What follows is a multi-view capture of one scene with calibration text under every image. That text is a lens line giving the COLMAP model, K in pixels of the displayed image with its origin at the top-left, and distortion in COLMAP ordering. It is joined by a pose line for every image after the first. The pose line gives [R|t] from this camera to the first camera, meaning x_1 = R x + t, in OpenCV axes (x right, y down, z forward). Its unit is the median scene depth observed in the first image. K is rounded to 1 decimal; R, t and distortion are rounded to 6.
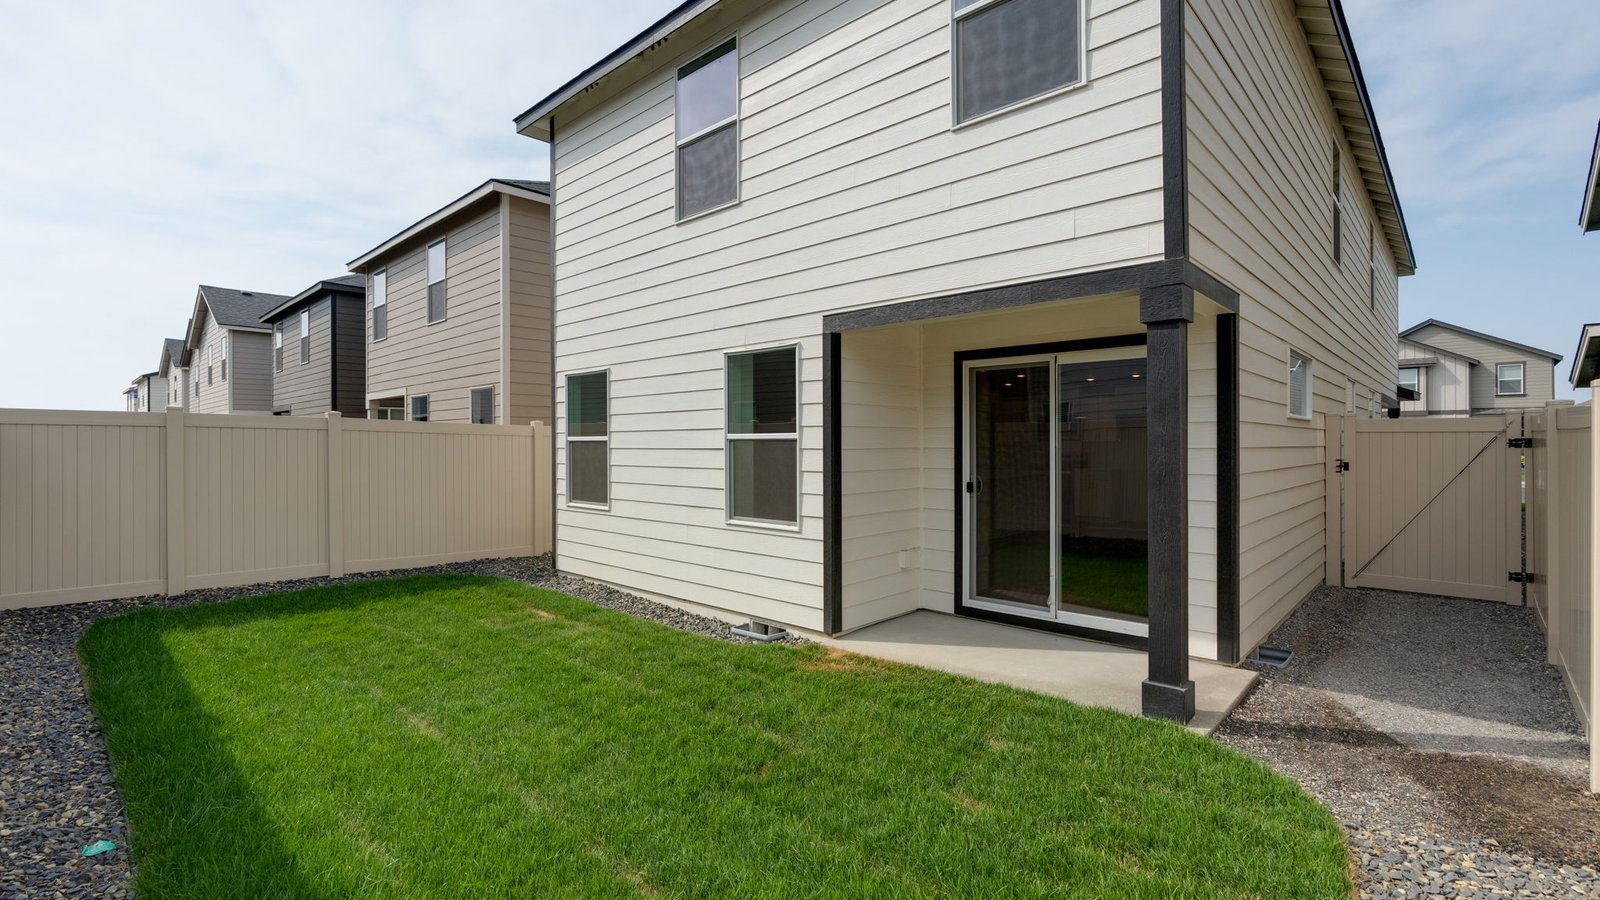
lens RADIAL K [[699.8, 0, 798.6], [0, 699.8, 448.8], [0, 0, 1]] dist [-0.000804, -0.000112]
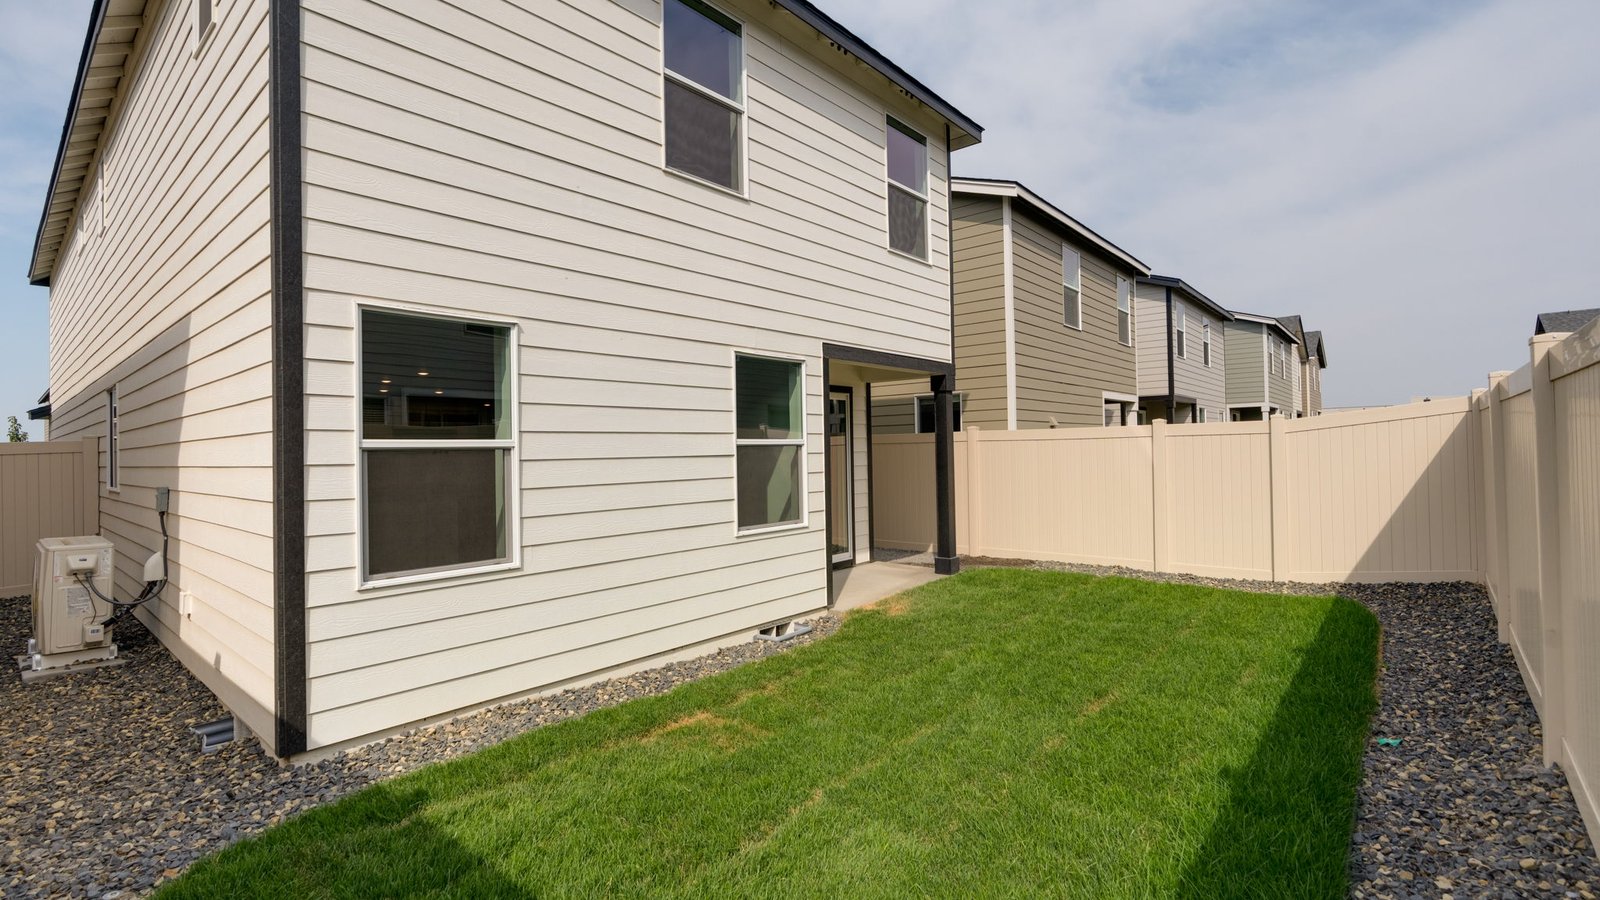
lens RADIAL K [[699.8, 0, 798.5], [0, 699.8, 441.3], [0, 0, 1]] dist [-0.000804, -0.000112]
pose [[-0.011663, 0.014301, 0.999830, -1.003783], [0.023915, 0.999616, -0.014019, -0.003092], [-0.999646, 0.023747, -0.012001, 0.911010]]
